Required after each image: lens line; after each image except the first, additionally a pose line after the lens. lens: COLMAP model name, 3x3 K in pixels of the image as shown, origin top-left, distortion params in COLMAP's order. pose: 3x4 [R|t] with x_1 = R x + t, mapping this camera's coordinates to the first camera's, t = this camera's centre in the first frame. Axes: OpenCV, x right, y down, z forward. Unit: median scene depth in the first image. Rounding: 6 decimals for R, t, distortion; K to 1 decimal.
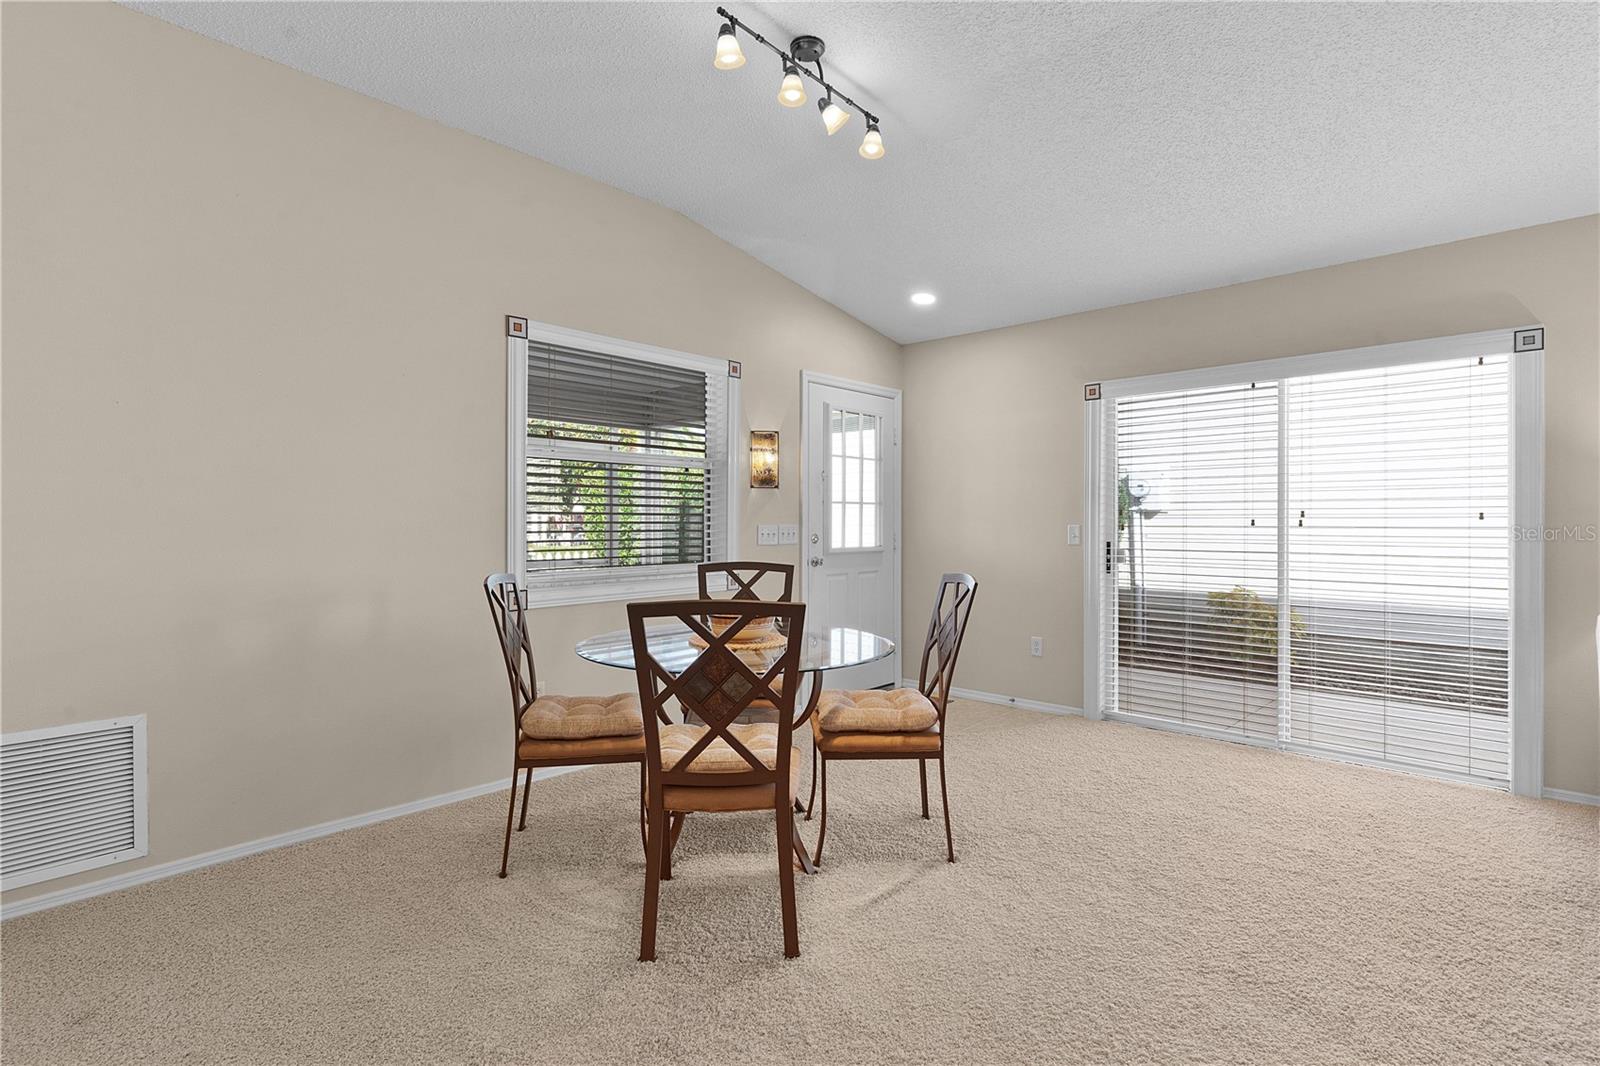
lens RADIAL K [[771.7, 0, 797.1], [0, 771.7, 517.1], [0, 0, 1]] dist [0.003384, -0.000809]
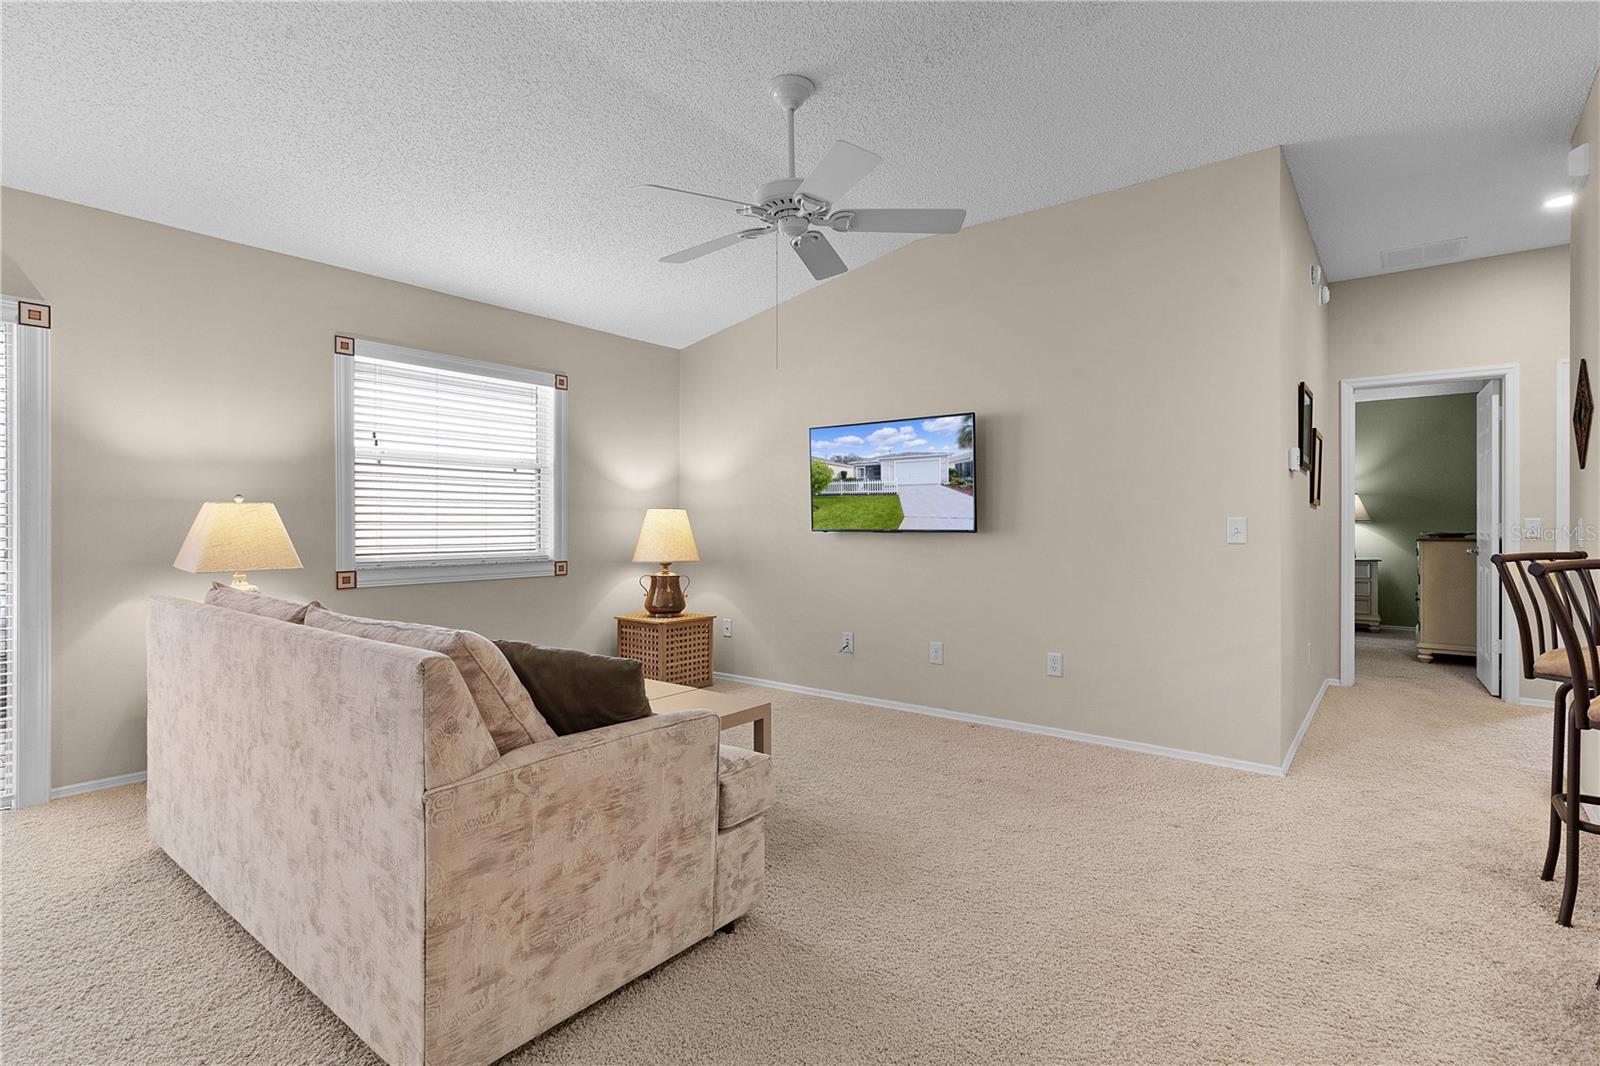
lens RADIAL K [[771.7, 0, 799.4], [0, 771.7, 521.2], [0, 0, 1]] dist [0.003384, -0.000809]
pose [[-0.083154, 0.003884, 0.996529, -0.052493], [-0.003912, 0.999983, -0.004223, 0.019000], [-0.996529, -0.004249, -0.083137, 0.150785]]
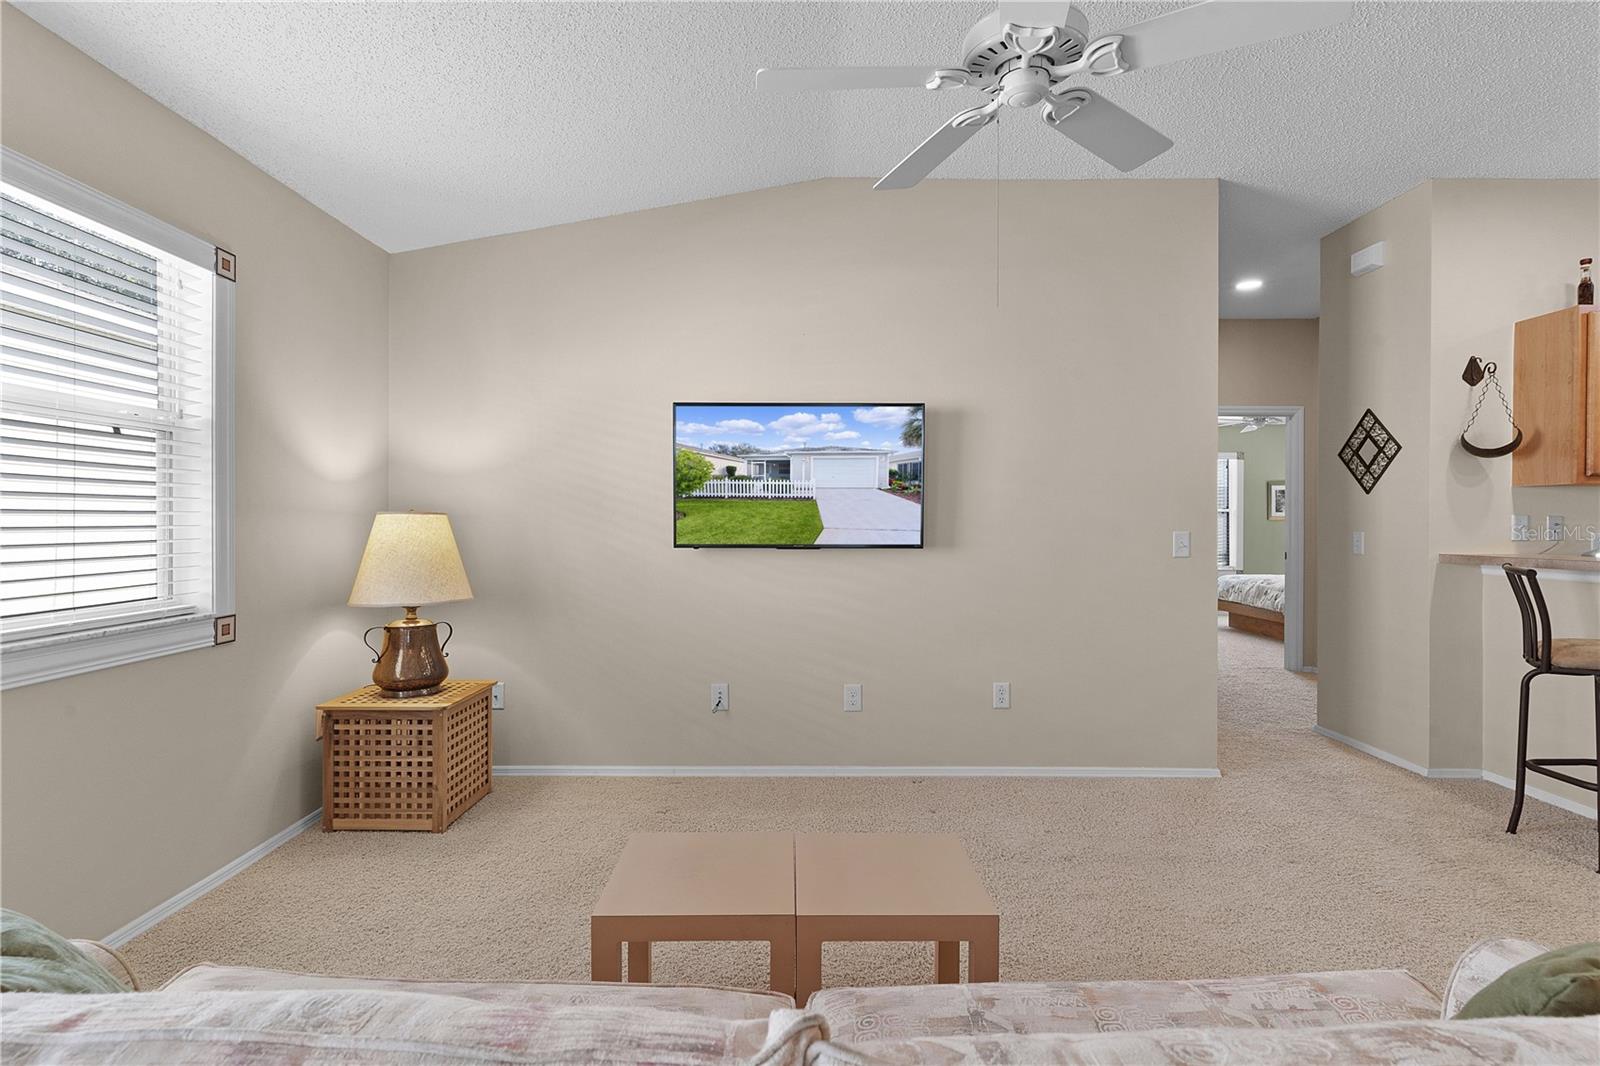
lens RADIAL K [[771.7, 0, 799.9], [0, 771.7, 525.8], [0, 0, 1]] dist [0.003384, -0.000809]
pose [[-0.683558, -0.004622, 0.729881, 0.508744], [-0.004389, 0.999988, 0.002222, -0.000559], [-0.729883, -0.001685, -0.683570, 0.579387]]
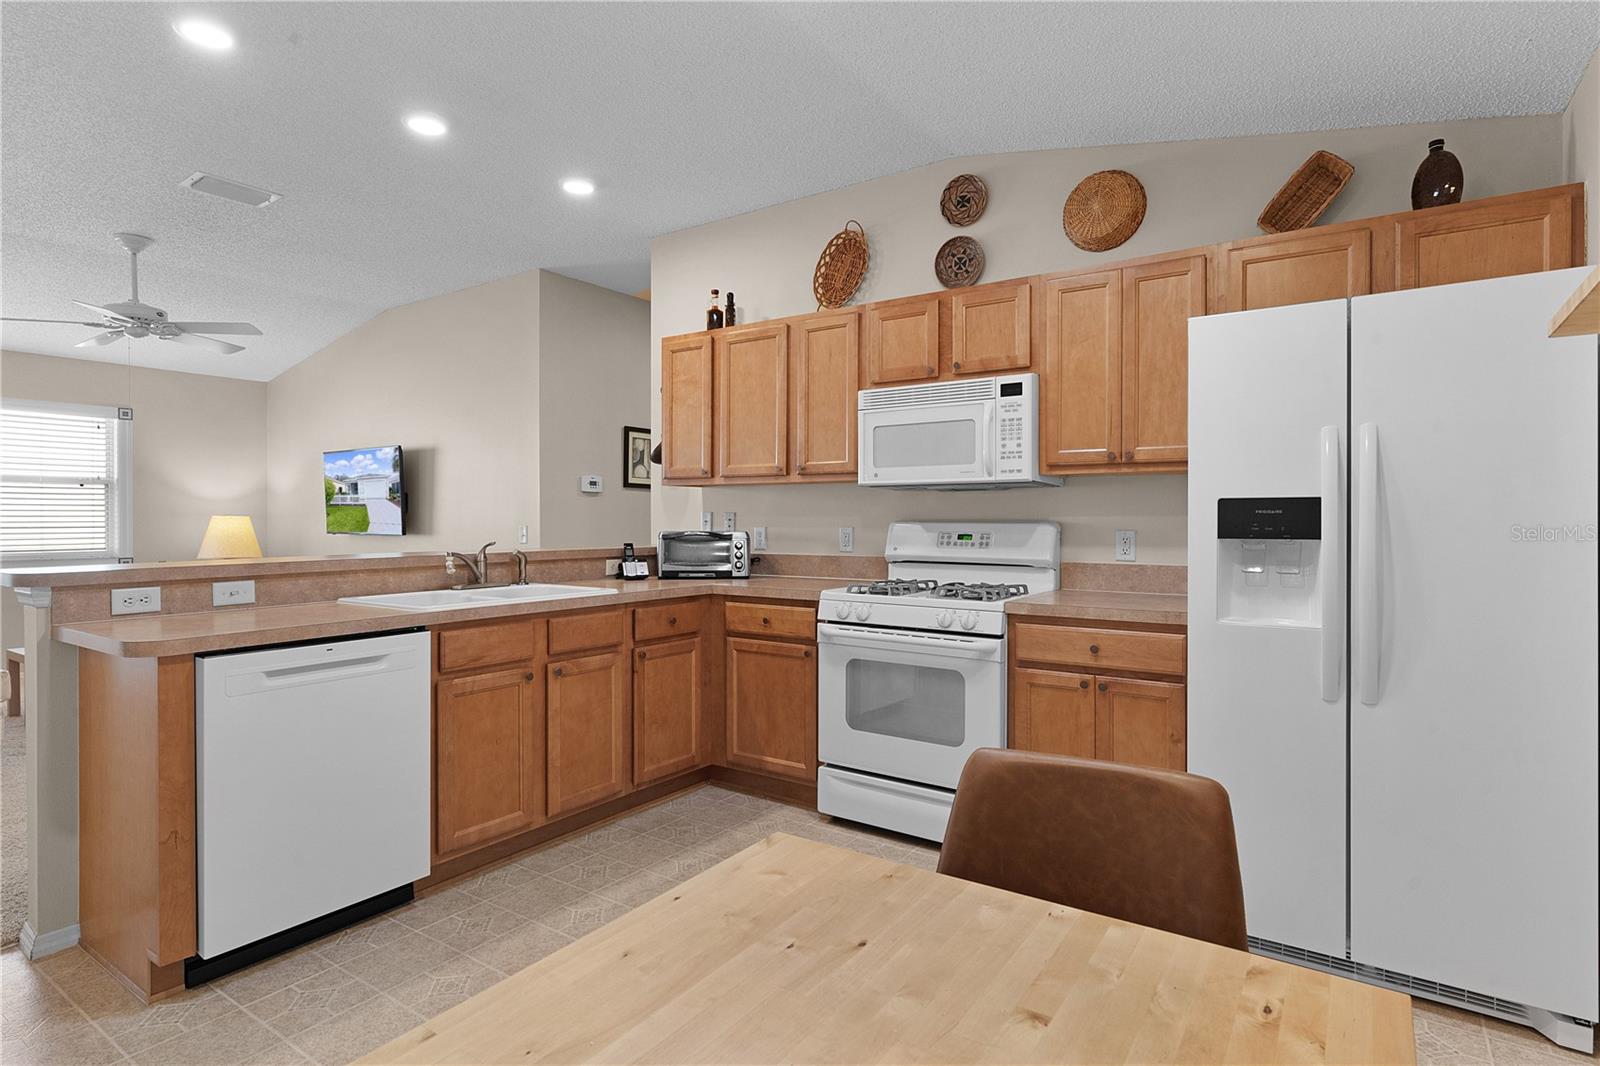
lens RADIAL K [[860.3, 0, 797.4], [0, 860.3, 527.7], [0, 0, 1]] dist [0.002194, 0.000700]
pose [[-0.126053, -0.008252, 0.991989, -0.759983], [-0.003927, 0.999962, 0.007820, -0.002891], [-0.992016, -0.002910, -0.126081, -0.820730]]
